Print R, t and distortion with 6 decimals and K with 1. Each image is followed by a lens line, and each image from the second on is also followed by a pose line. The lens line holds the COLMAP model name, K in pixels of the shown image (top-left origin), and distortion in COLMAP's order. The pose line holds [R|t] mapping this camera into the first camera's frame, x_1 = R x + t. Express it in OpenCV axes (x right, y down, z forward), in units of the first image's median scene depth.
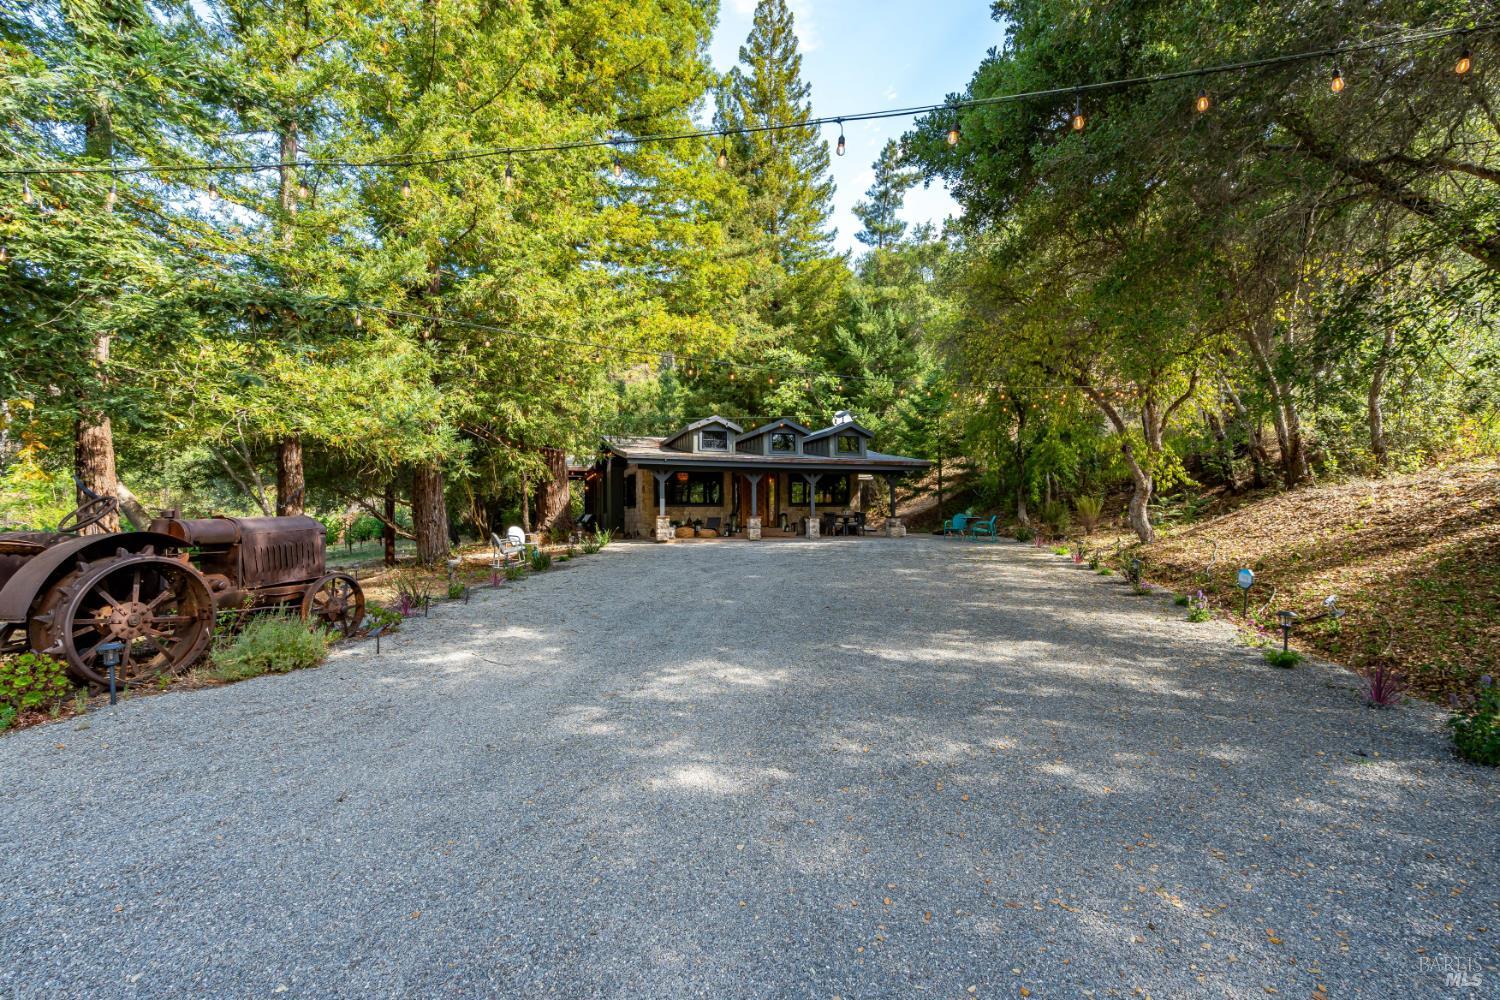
lens RADIAL K [[686.0, 0, 750.0], [0, 686.0, 500.0], [0, 0, 1]] dist [-0.000229, 0.000525]
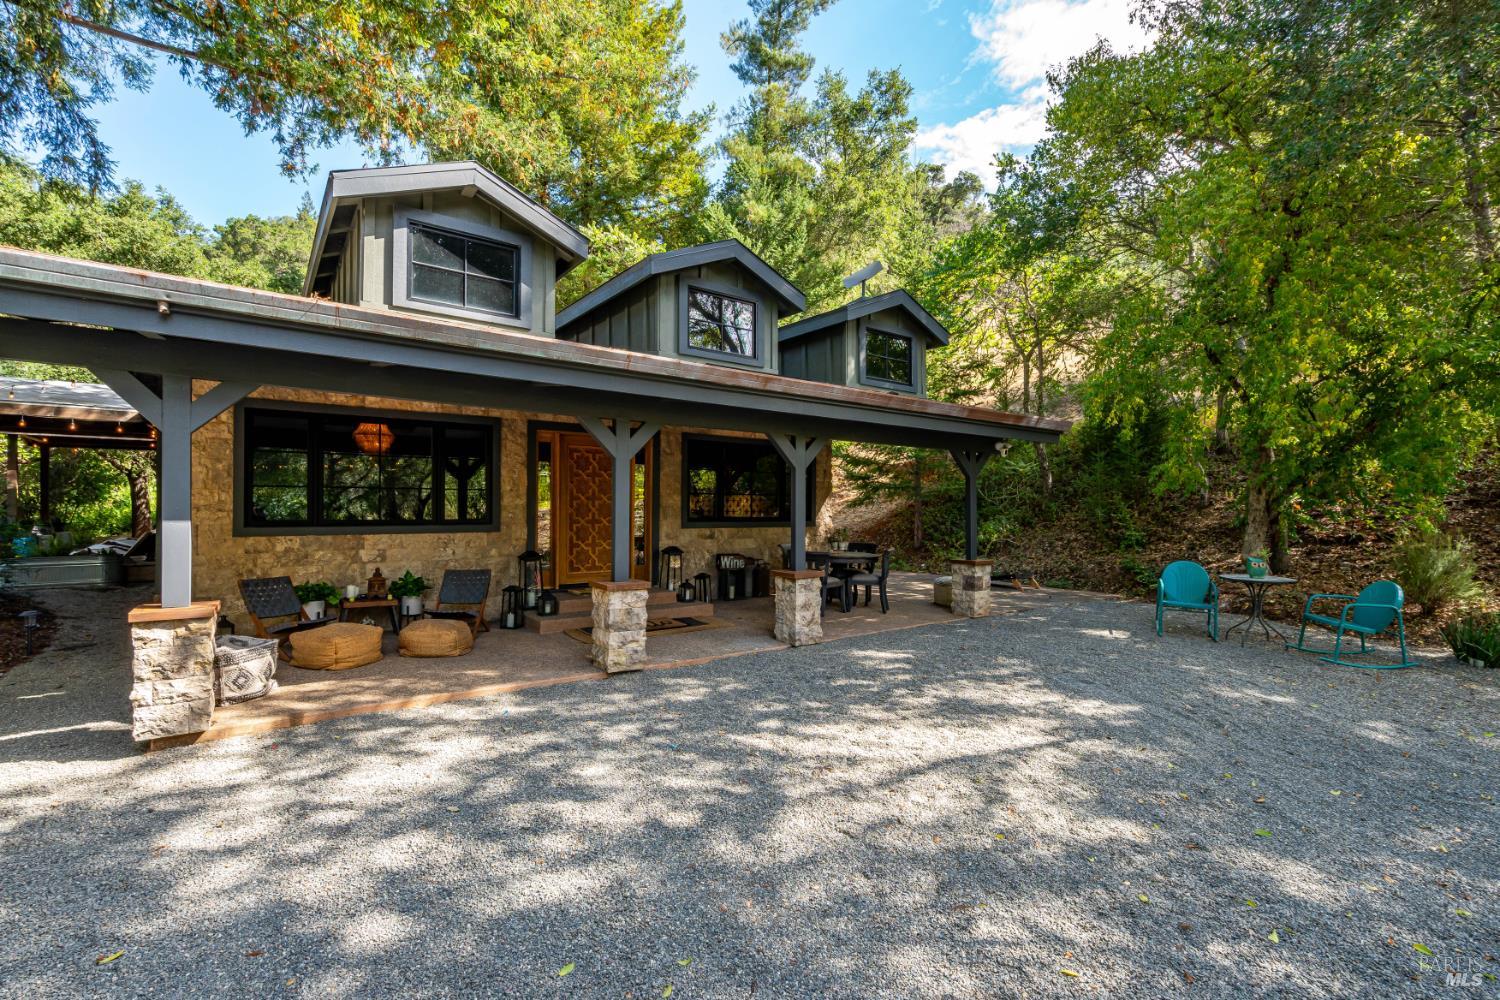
lens RADIAL K [[686.0, 0, 750.0], [0, 686.0, 500.0], [0, 0, 1]] dist [-0.000229, 0.000525]
pose [[0.949417, 0.013682, 0.313721, -0.030497], [-0.018108, 0.999773, 0.011199, -0.012104], [-0.313497, -0.016313, 0.949449, 0.707424]]
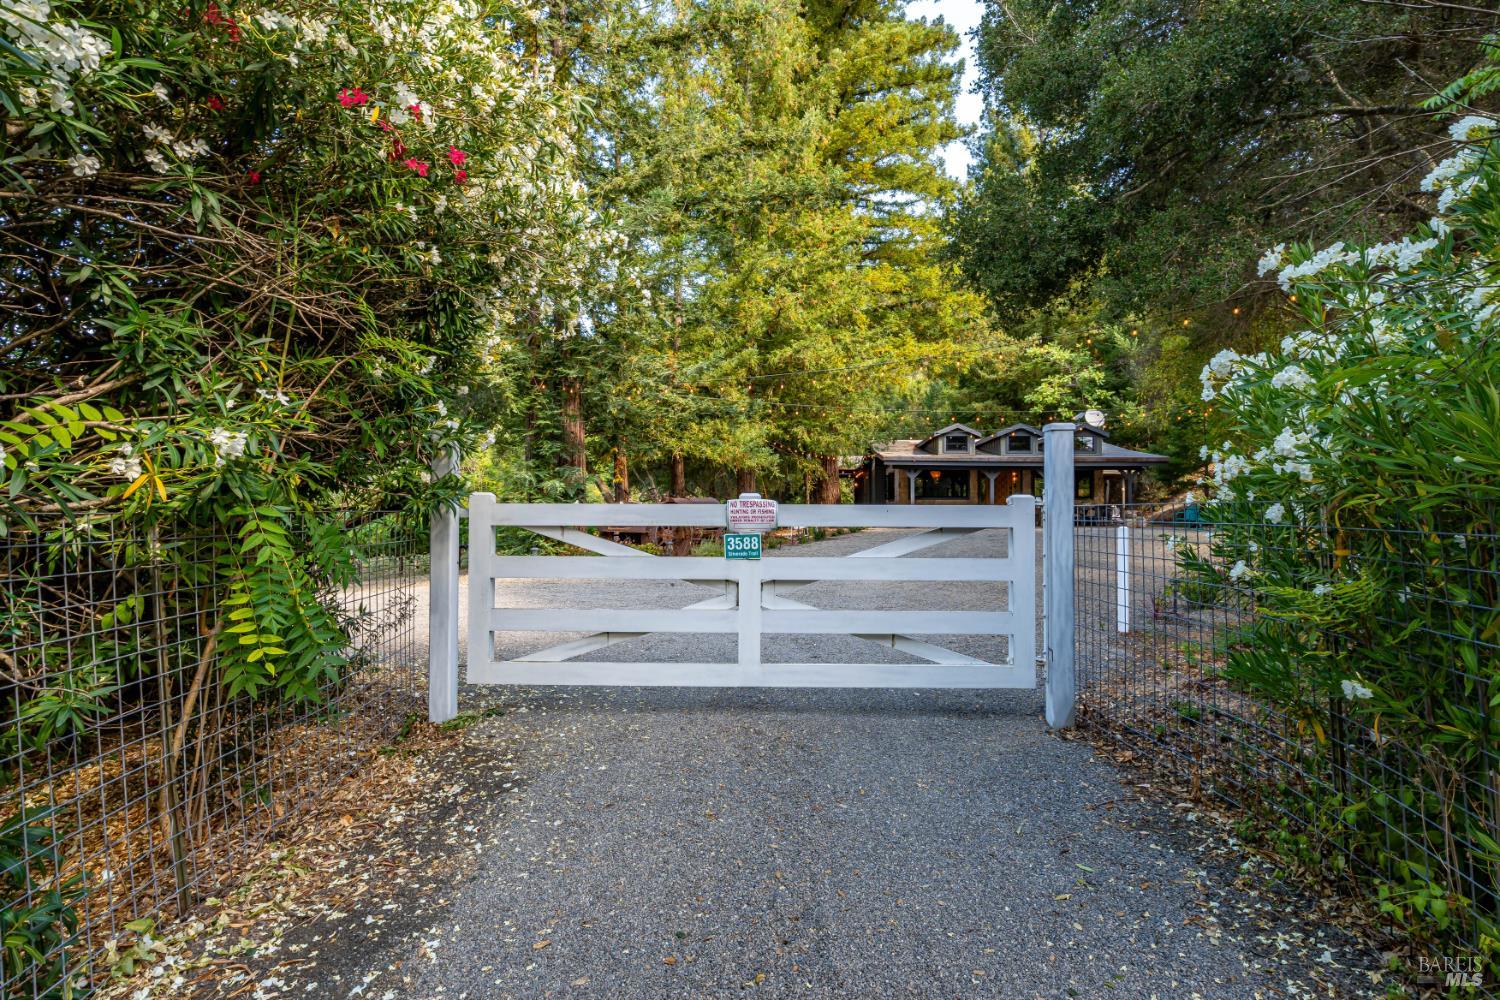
lens RADIAL K [[775.9, 0, 750.0], [0, 775.9, 500.0], [0, 0, 1]] dist [-0.001012, -0.000054]
pose [[0.929785, 0.001341, -0.368101, 0.107106], [-0.000600, 0.999998, 0.002126, 0.008206], [0.368103, -0.001756, 0.929783, -0.381534]]
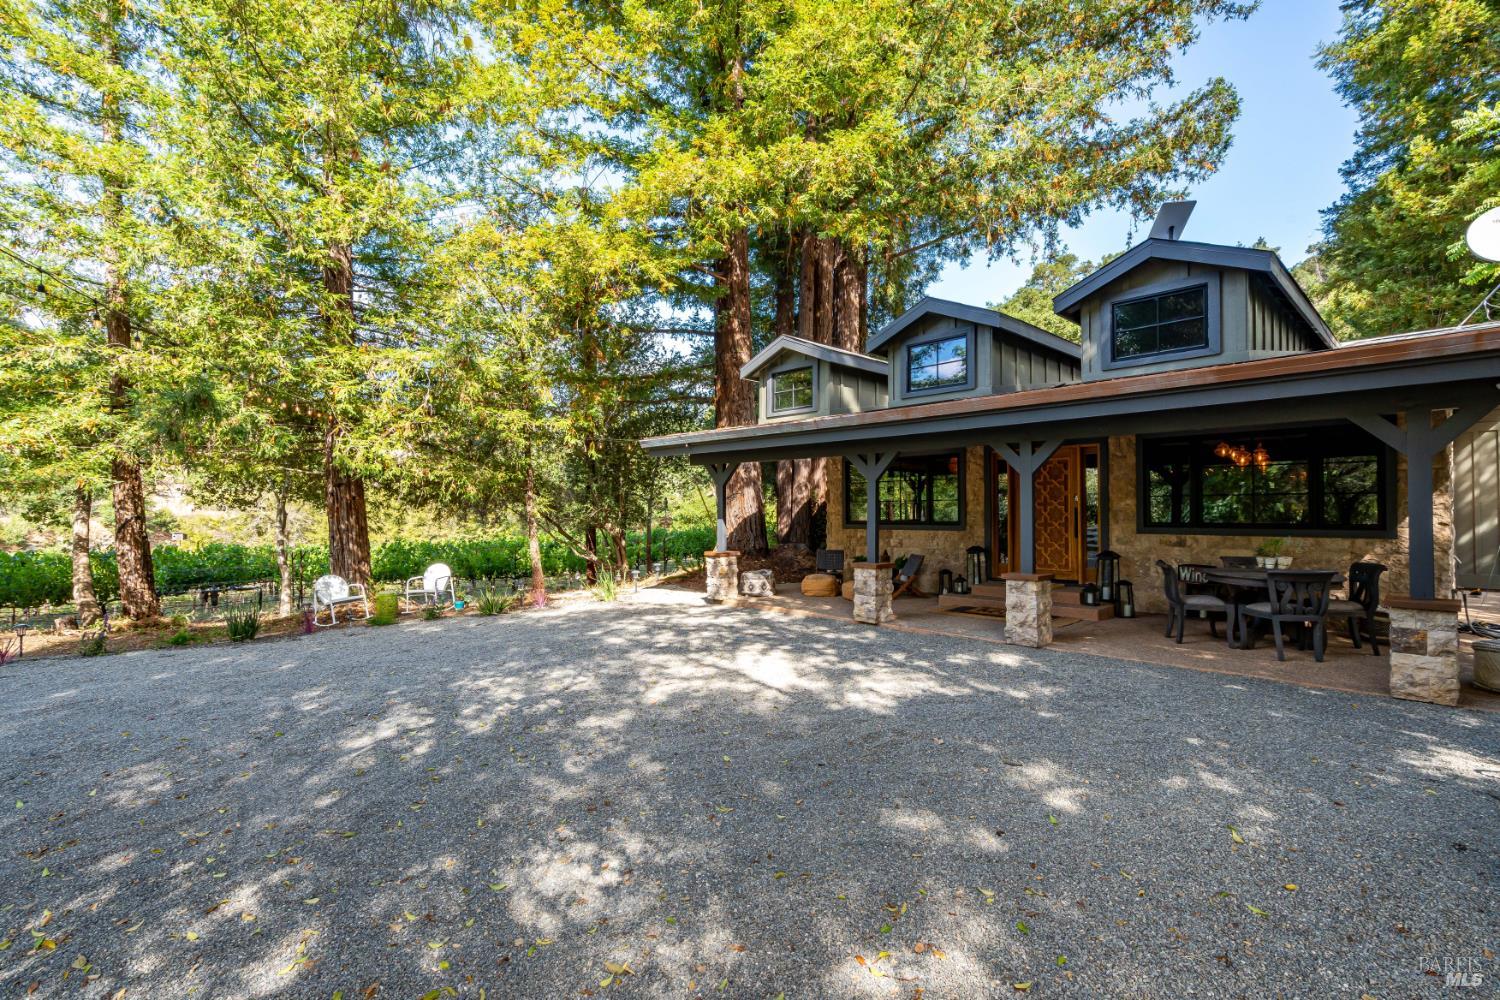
lens RADIAL K [[674.7, 0, 739.3], [0, 674.7, 508.4], [0, 0, 1]] dist [-0.000866, -0.000134]
pose [[0.394714, -0.002863, -0.918800, 0.330411], [0.026422, 0.999617, 0.008236, -0.013193], [0.918424, -0.027527, 0.394638, 0.751159]]
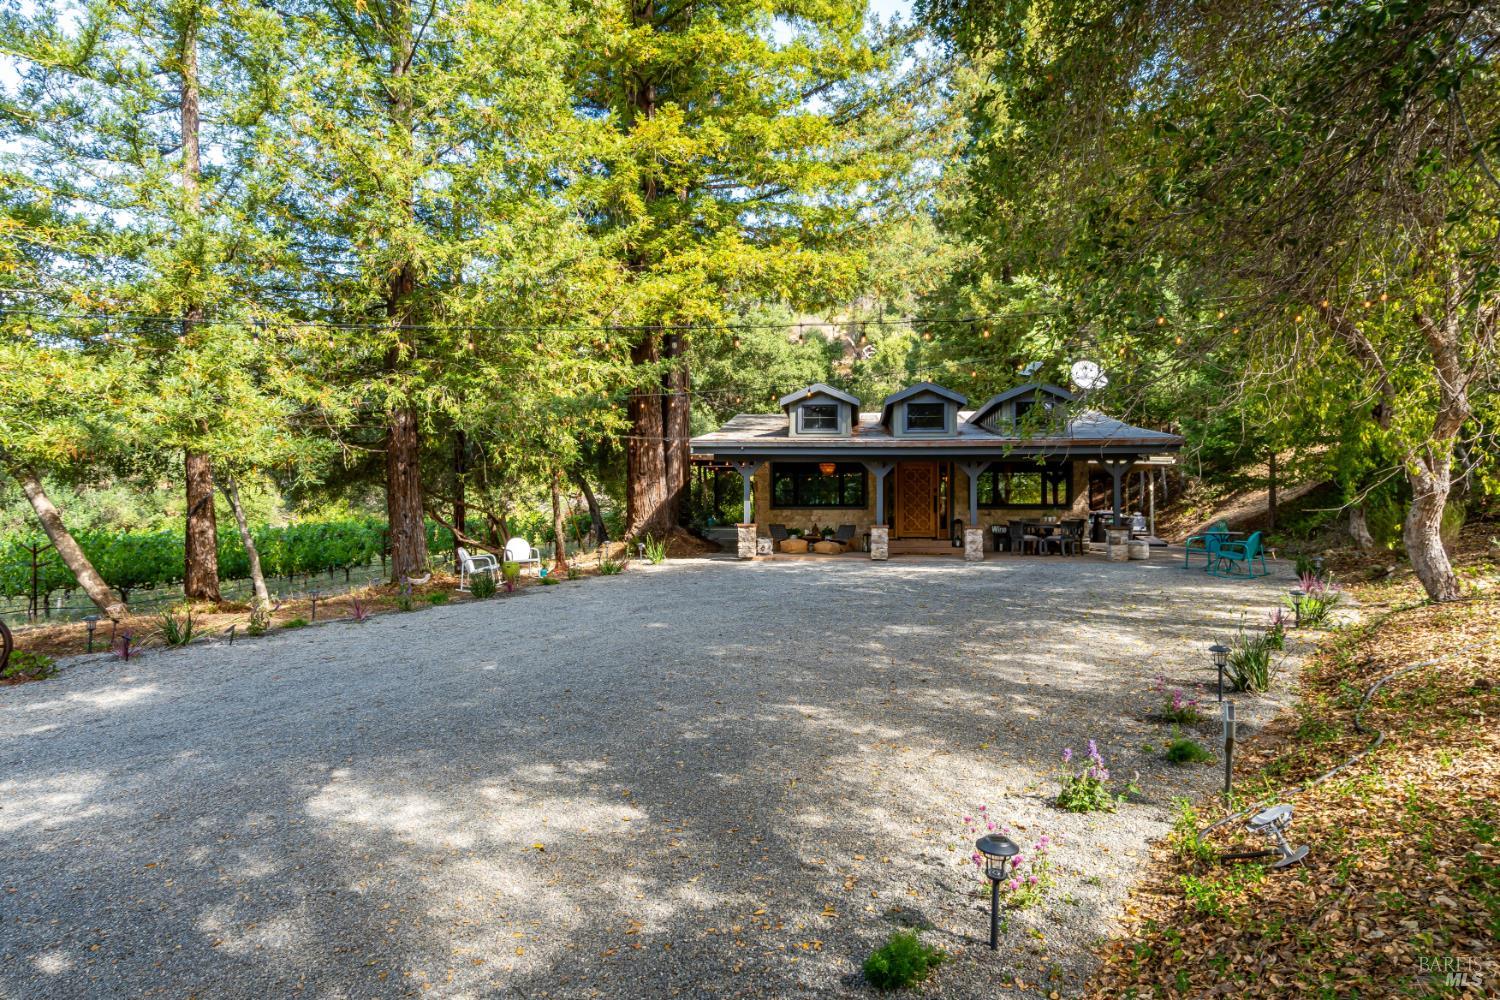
lens RADIAL K [[874.4, 0, 750.0], [0, 874.4, 500.0], [0, 0, 1]] dist [-0.000147, 0.000205]
pose [[0.907158, 0.000810, -0.420789, 0.250957], [0.005236, 0.999899, 0.013212, -0.013710], [0.420757, -0.014189, 0.907062, 0.141499]]
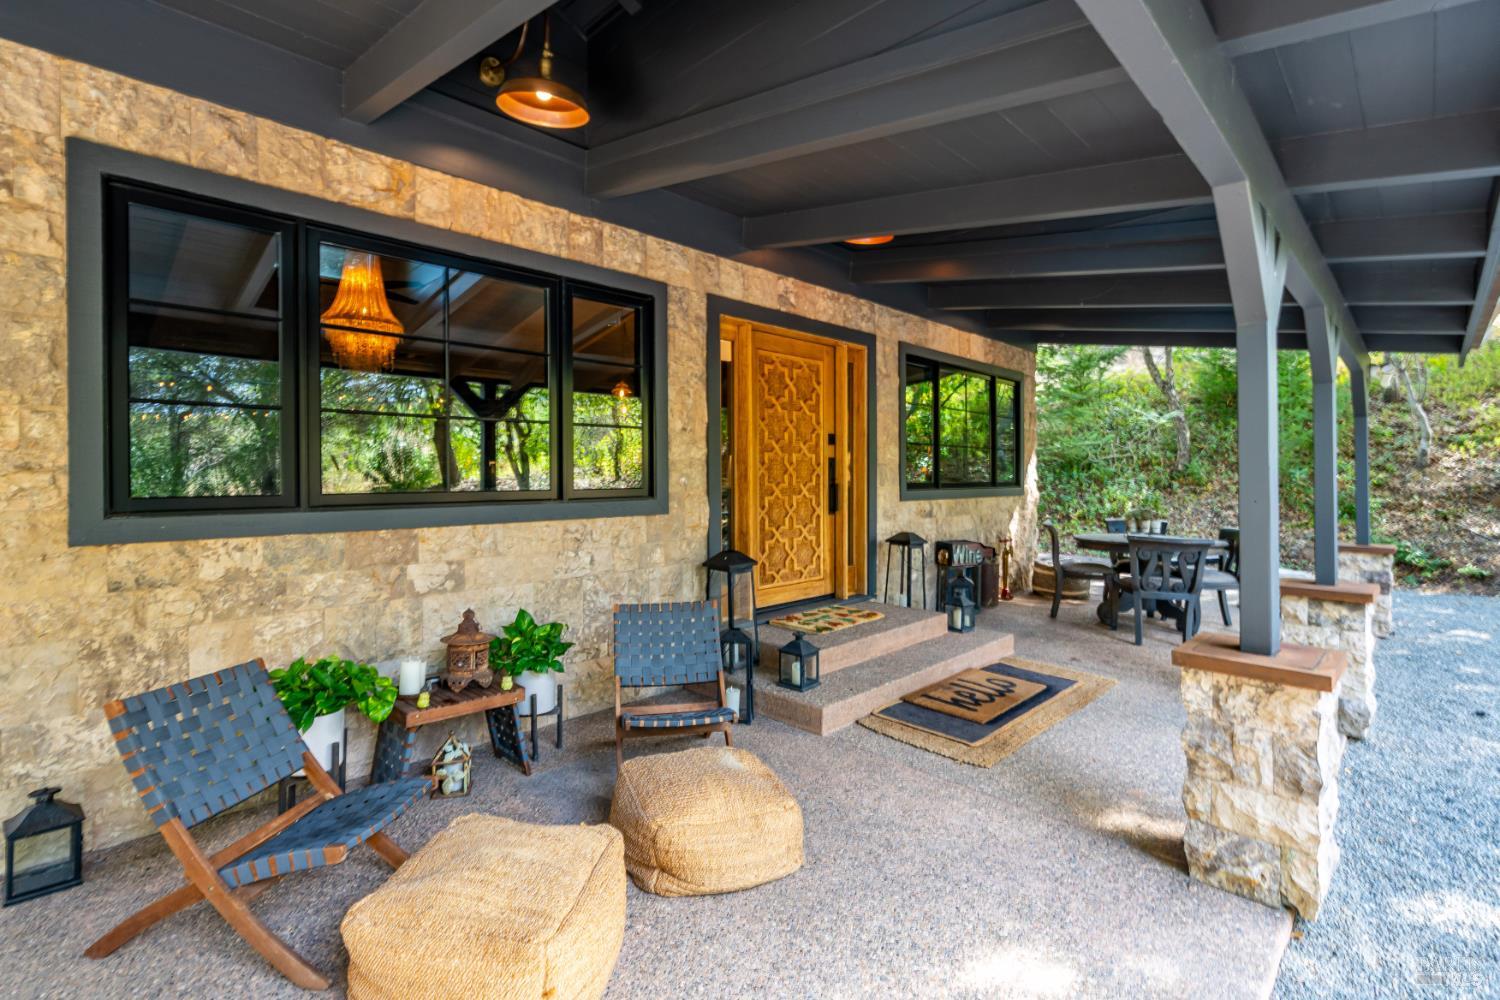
lens RADIAL K [[711.9, 0, 747.3], [0, 711.9, 473.8], [0, 0, 1]] dist [0.003306, 0.000576]
pose [[0.881933, 0.004669, 0.471351, -0.109843], [-0.014215, 0.999760, 0.016693, -0.002835], [-0.471160, -0.021422, 0.881788, 0.915759]]
